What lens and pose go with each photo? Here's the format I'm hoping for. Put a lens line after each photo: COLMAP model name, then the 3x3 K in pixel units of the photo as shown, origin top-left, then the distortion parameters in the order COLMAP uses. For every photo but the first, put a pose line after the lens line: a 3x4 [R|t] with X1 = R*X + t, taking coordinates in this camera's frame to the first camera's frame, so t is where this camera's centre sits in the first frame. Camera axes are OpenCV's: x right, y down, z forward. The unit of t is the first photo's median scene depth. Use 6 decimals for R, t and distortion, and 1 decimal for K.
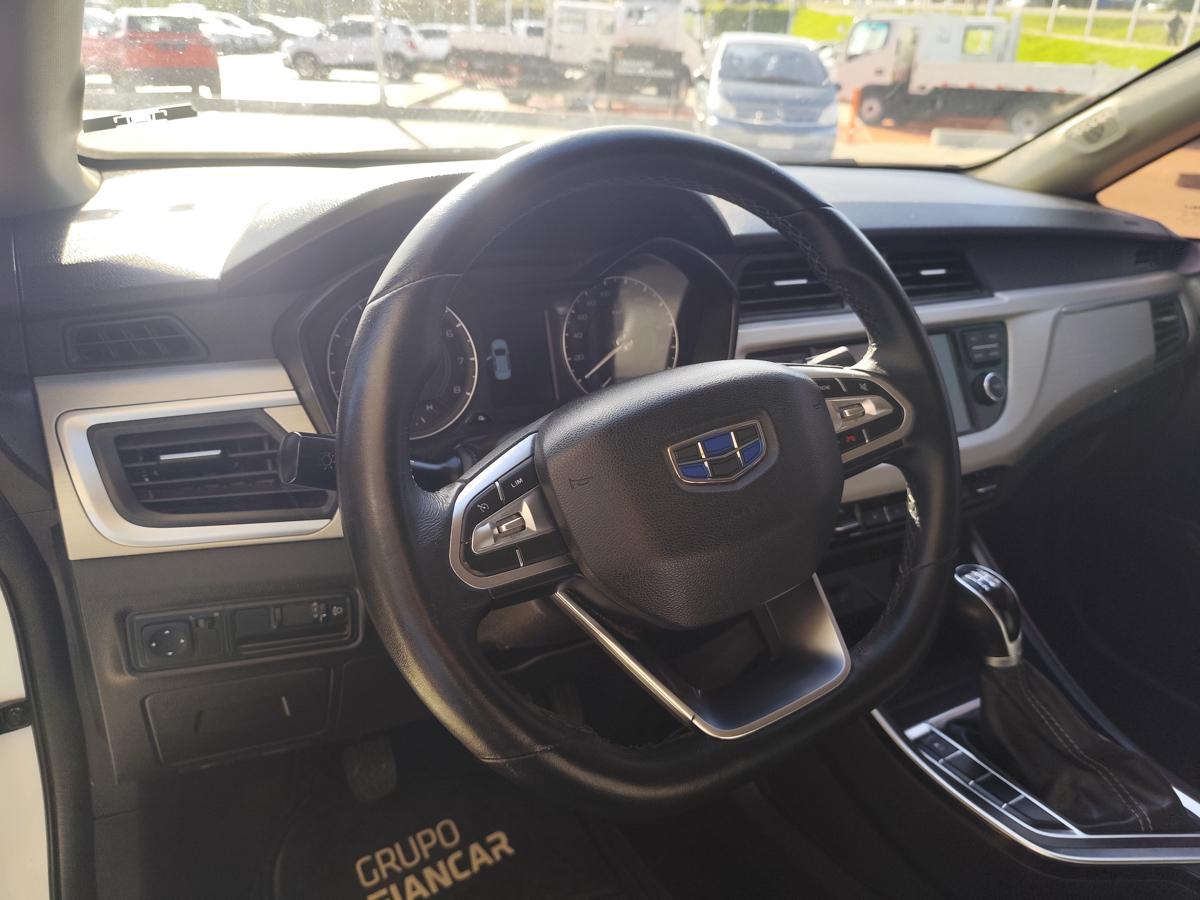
lens RADIAL K [[826.5, 0, 600.0], [0, 826.5, 450.0], [0, 0, 1]] dist [0.003433, -0.021509]
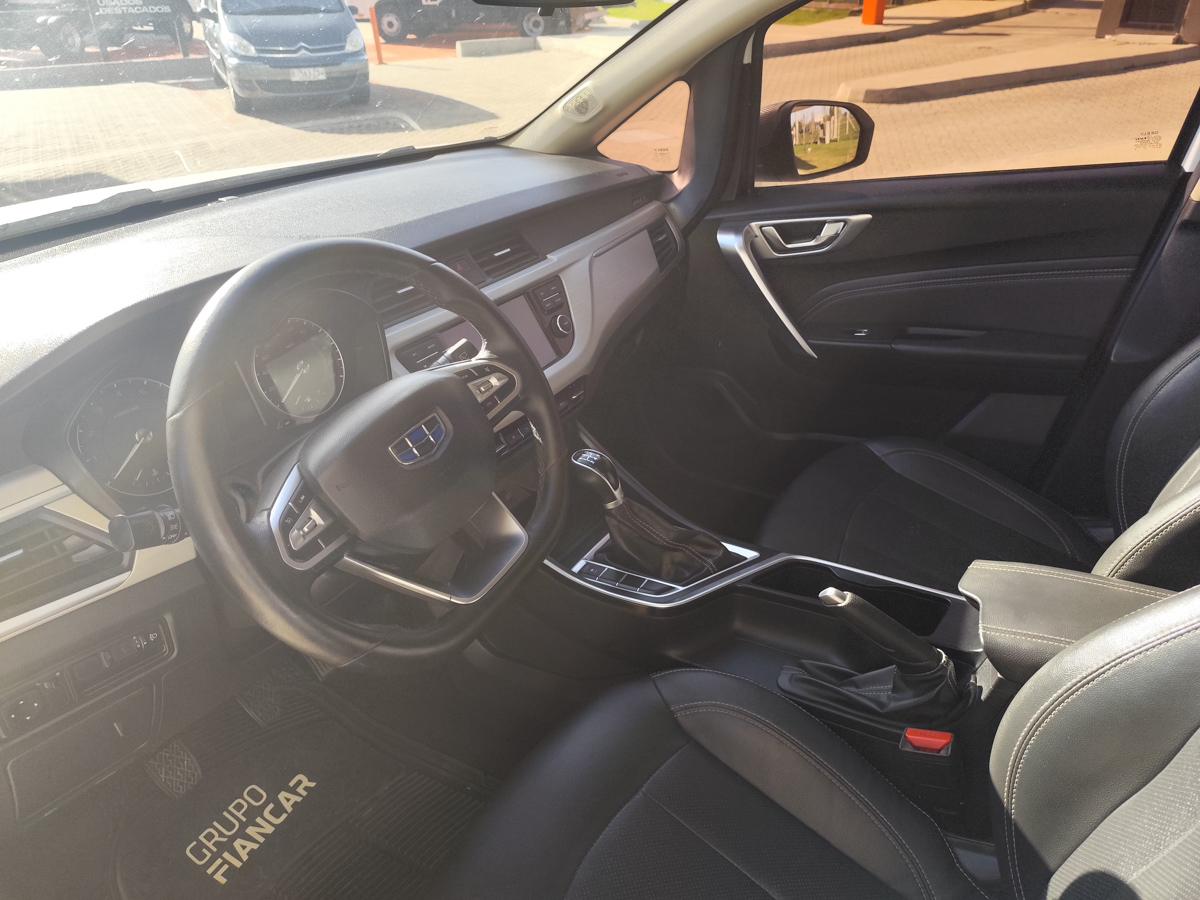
lens RADIAL K [[826.5, 0, 600.0], [0, 826.5, 450.0], [0, 0, 1]] dist [0.003433, -0.021509]
pose [[0.865235, -0.299038, 0.402424, -0.127826], [0.258226, 0.953802, 0.153563, -0.084587], [-0.429754, -0.028952, 0.902482, -0.379128]]
